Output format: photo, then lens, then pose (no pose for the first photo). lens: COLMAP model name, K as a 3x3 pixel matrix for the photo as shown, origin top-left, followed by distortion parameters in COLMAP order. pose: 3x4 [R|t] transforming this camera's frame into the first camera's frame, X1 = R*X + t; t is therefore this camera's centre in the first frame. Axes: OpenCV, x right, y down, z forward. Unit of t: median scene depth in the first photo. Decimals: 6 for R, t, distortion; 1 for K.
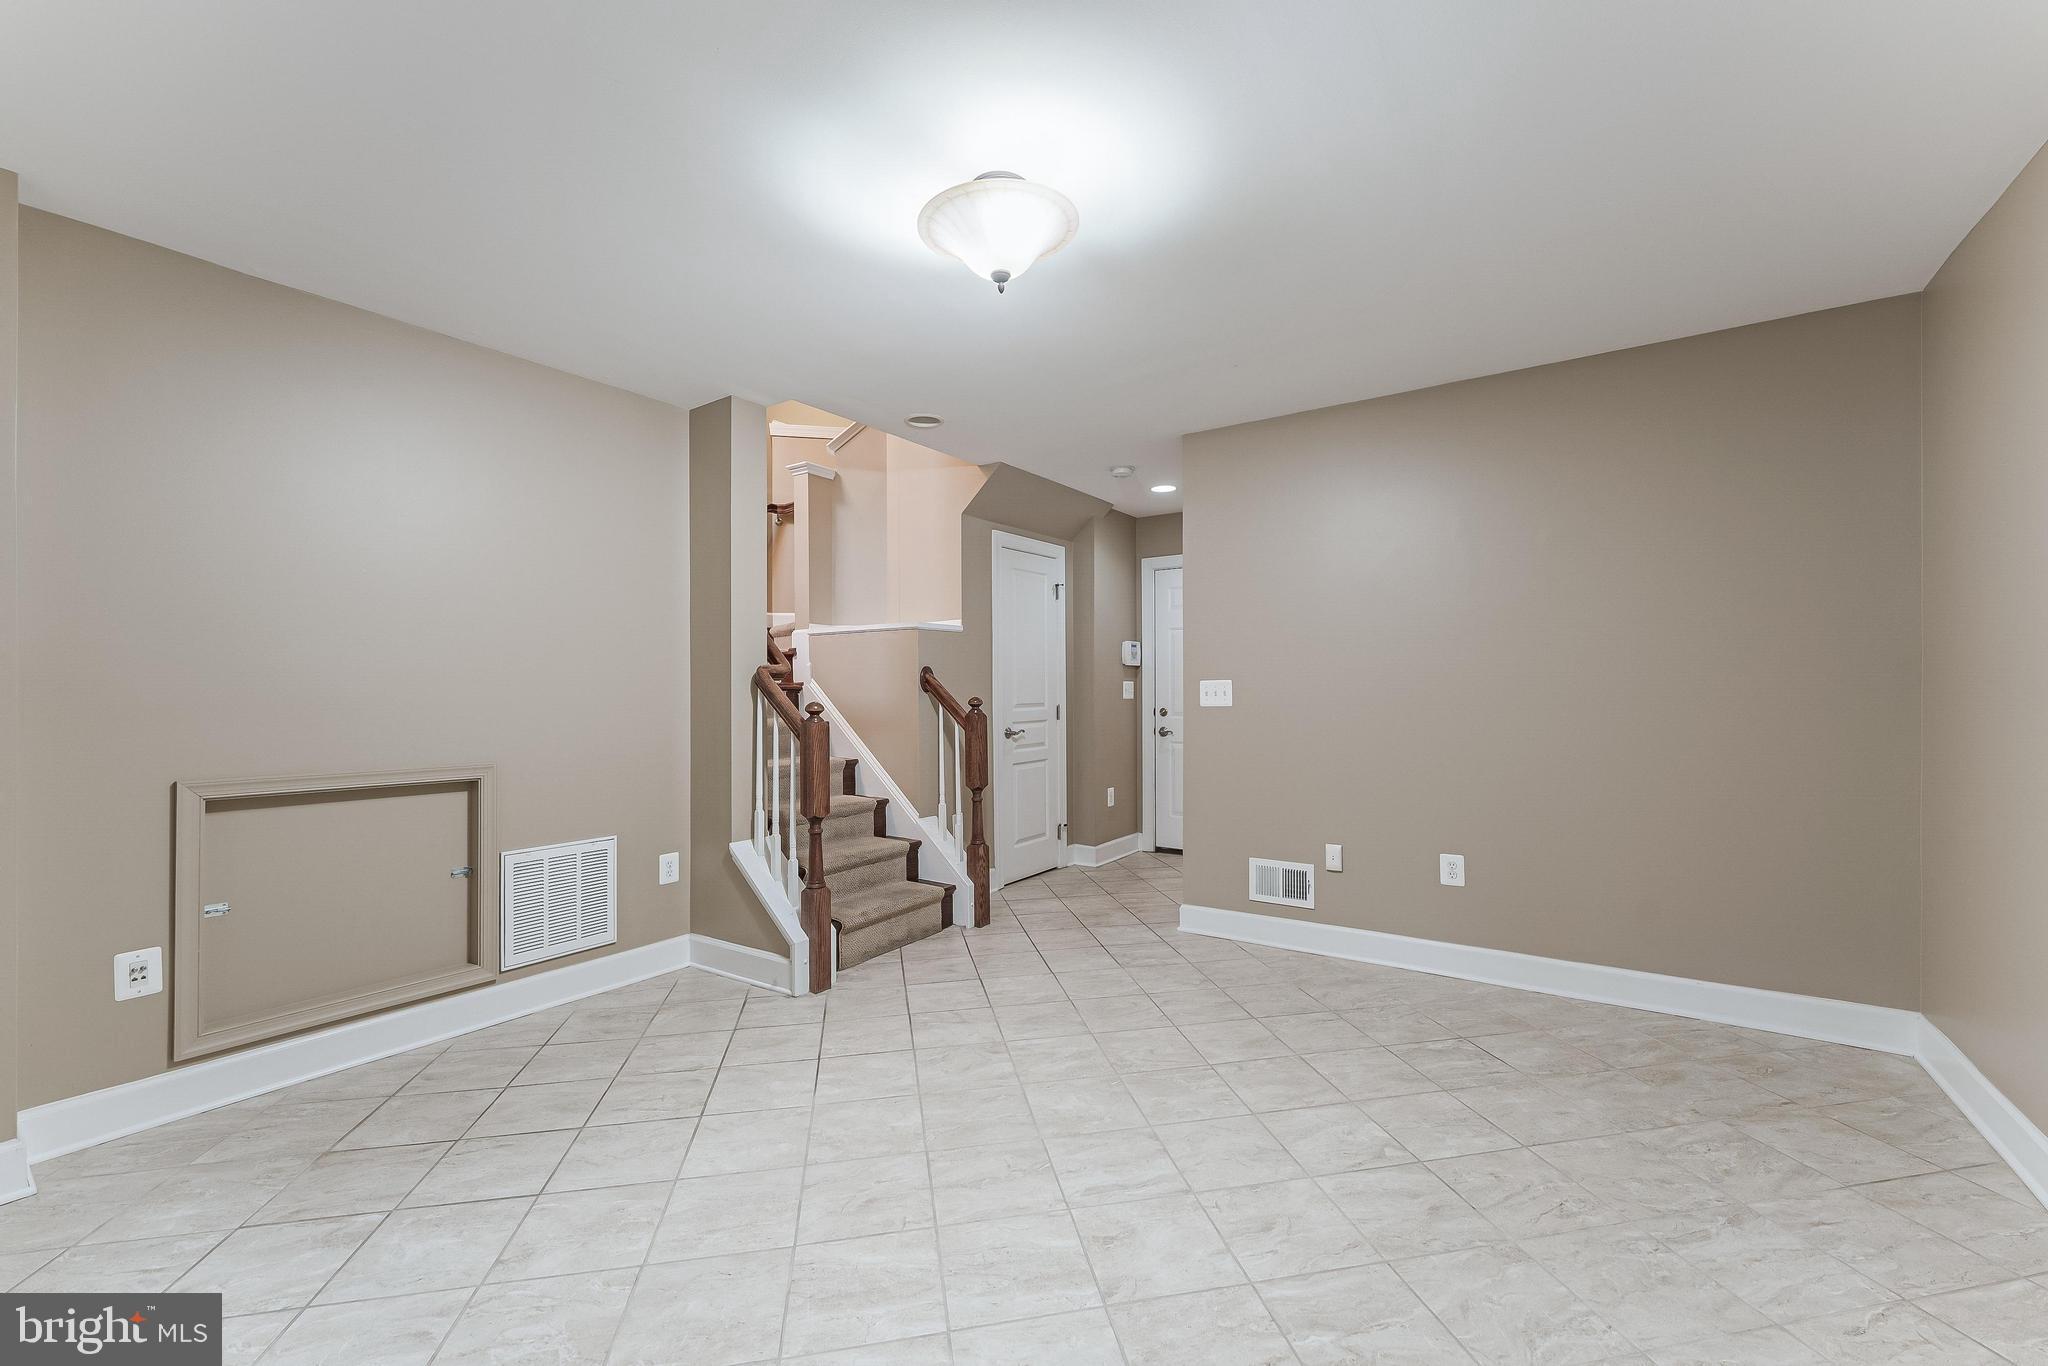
lens RADIAL K [[829.5, 0, 1041.2], [0, 829.5, 680.4], [0, 0, 1]] dist [0.003080, -0.000565]
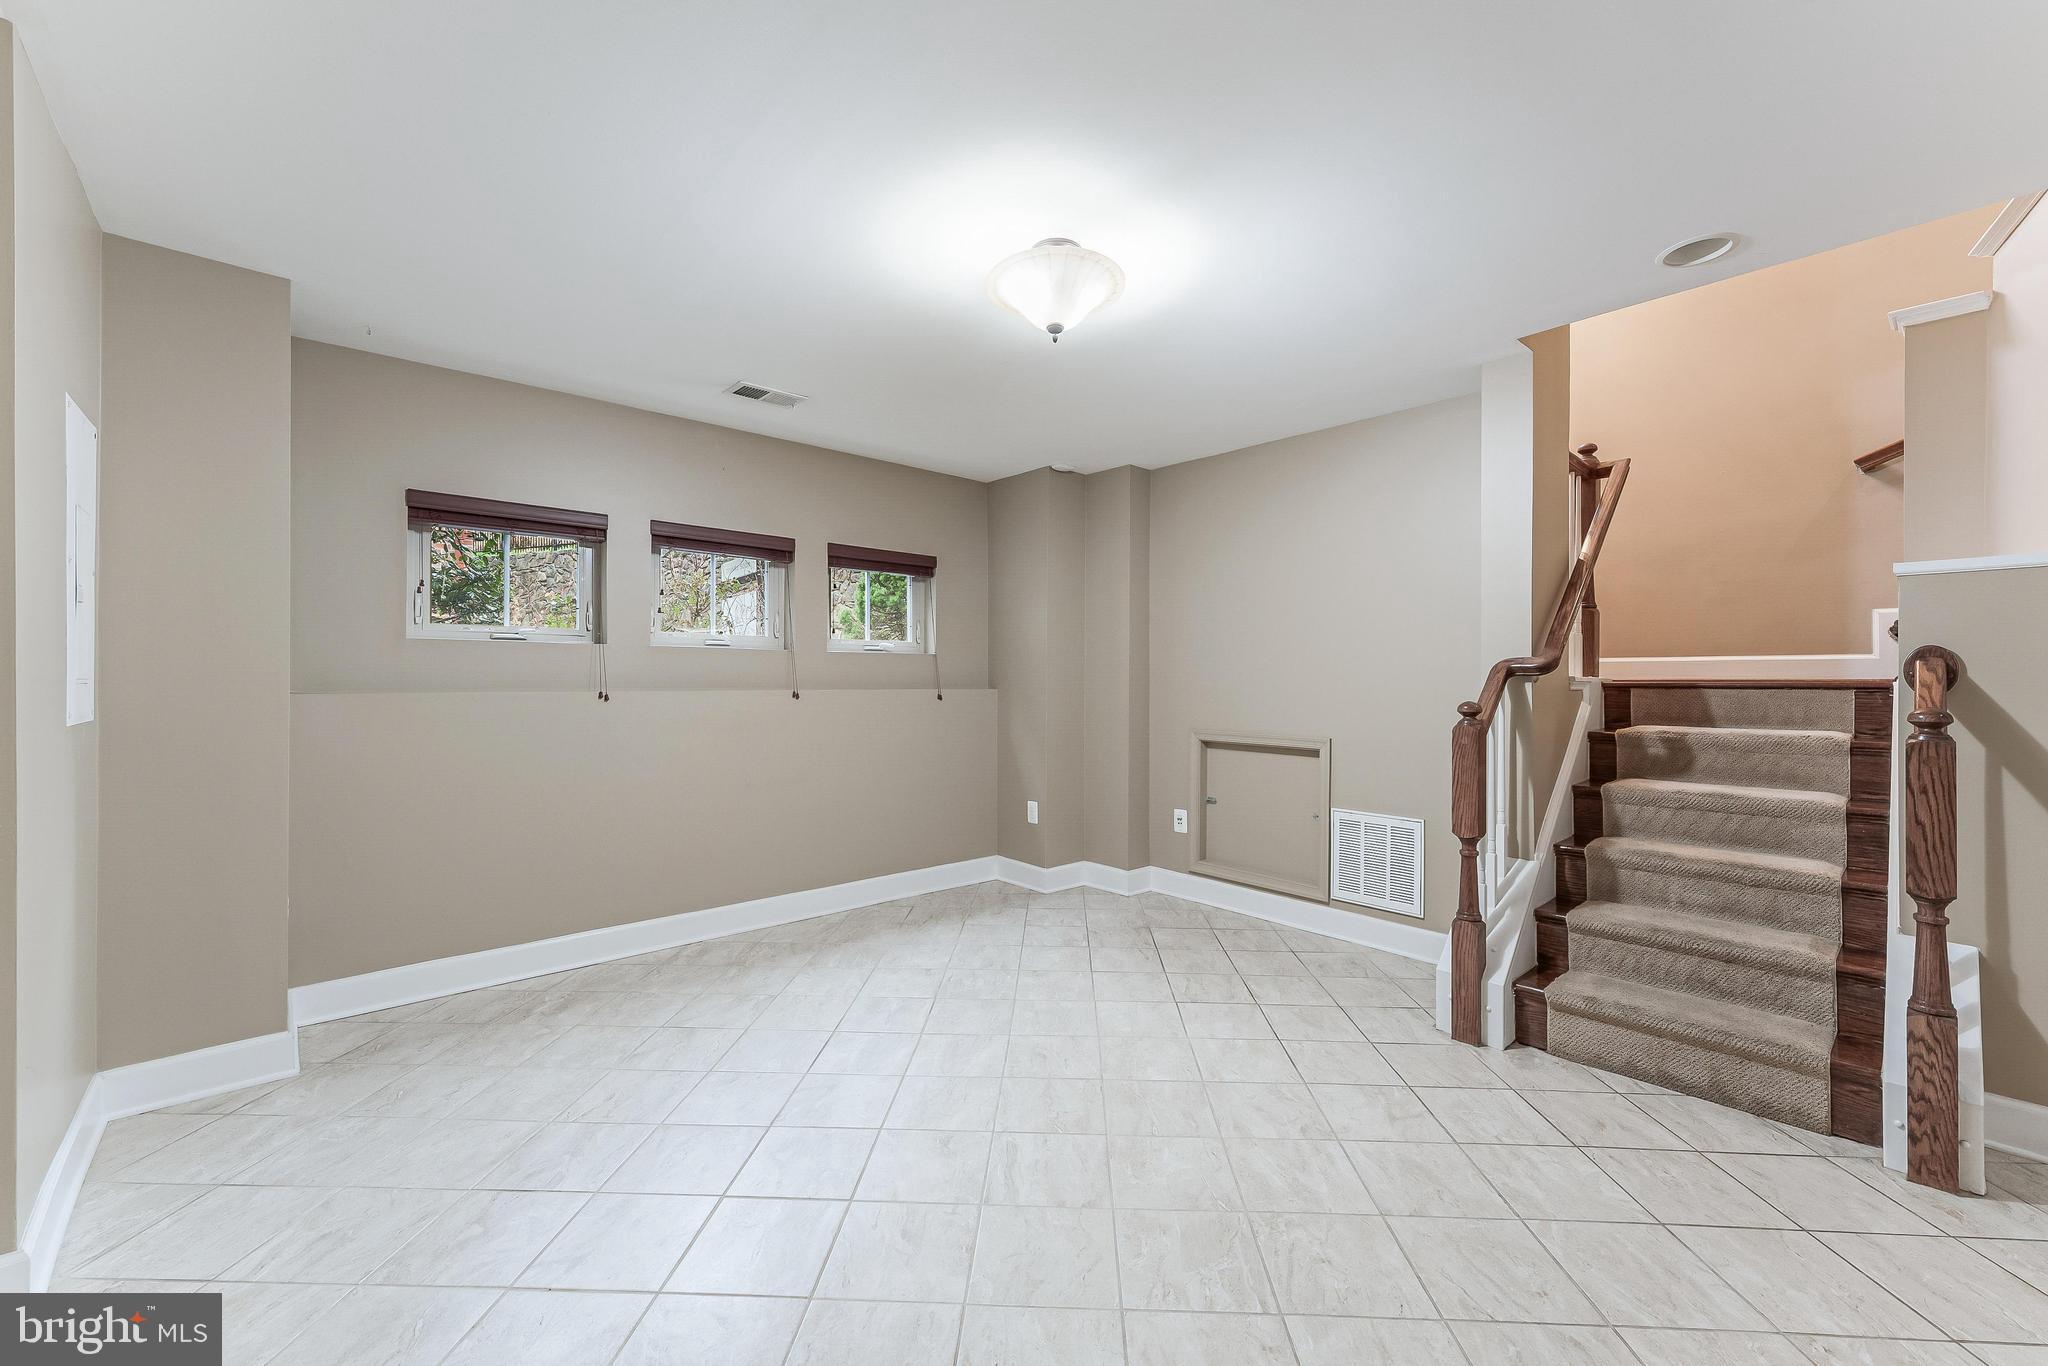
lens RADIAL K [[829.5, 0, 1029.0], [0, 829.5, 677.5], [0, 0, 1]] dist [0.003080, -0.000565]
pose [[-0.250428, -0.000157, -0.968135, 0.828413], [0.003916, 0.999992, -0.001175, 0.001140], [0.968127, -0.004086, -0.250425, 0.969958]]
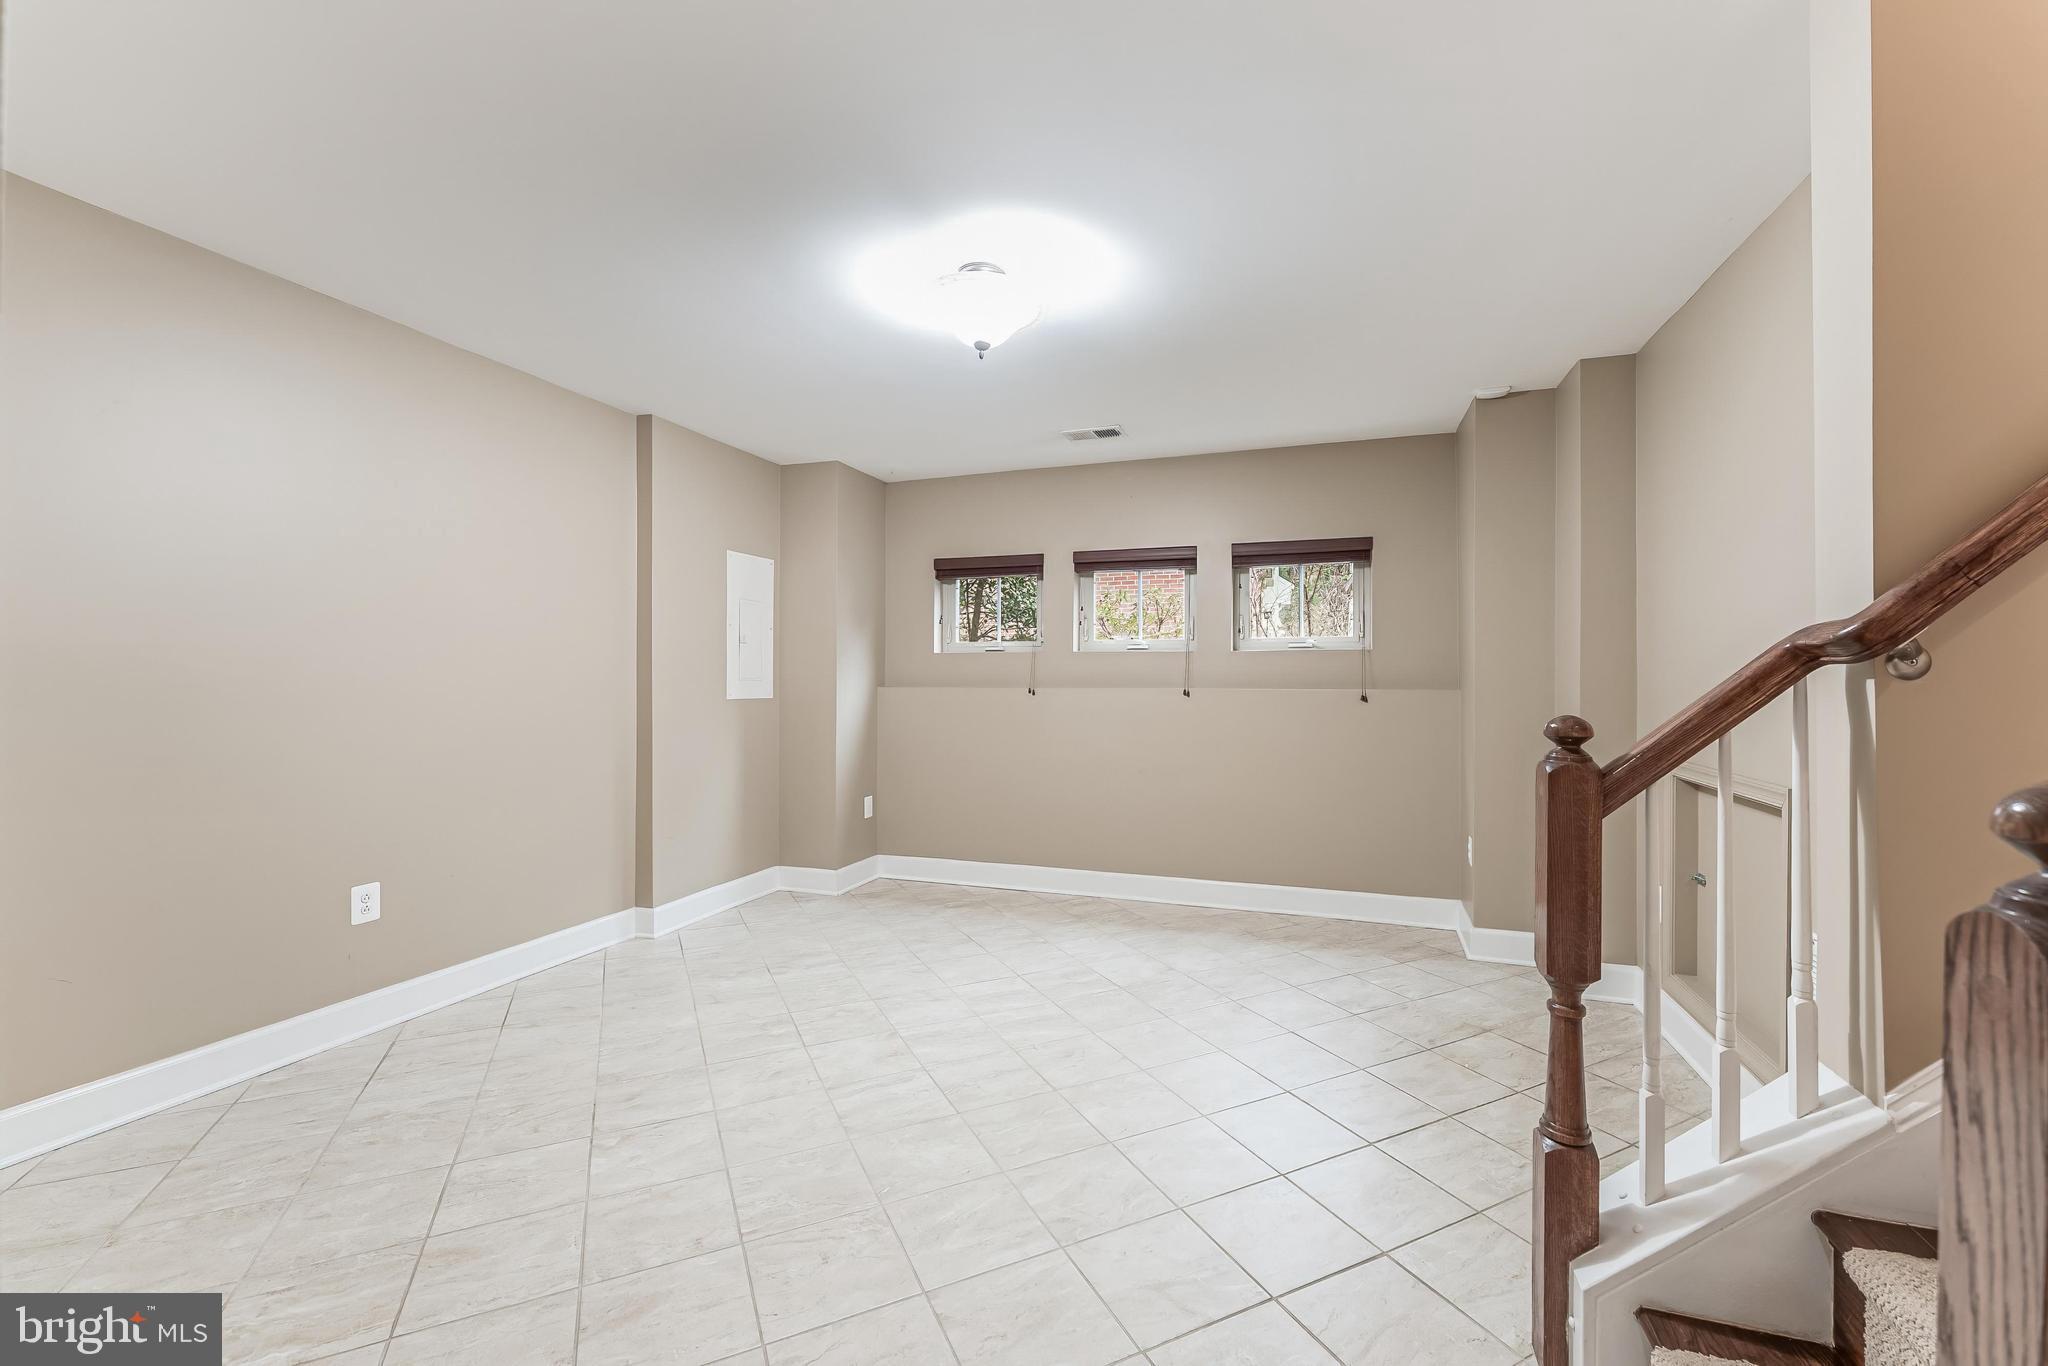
lens RADIAL K [[829.5, 0, 1014.6], [0, 829.5, 678.1], [0, 0, 1]] dist [0.003080, -0.000565]
pose [[-0.973757, 0.001262, -0.227587, 0.140557], [0.002753, 0.999977, -0.006234, 0.010199], [0.227574, -0.006697, -0.973738, 1.699162]]
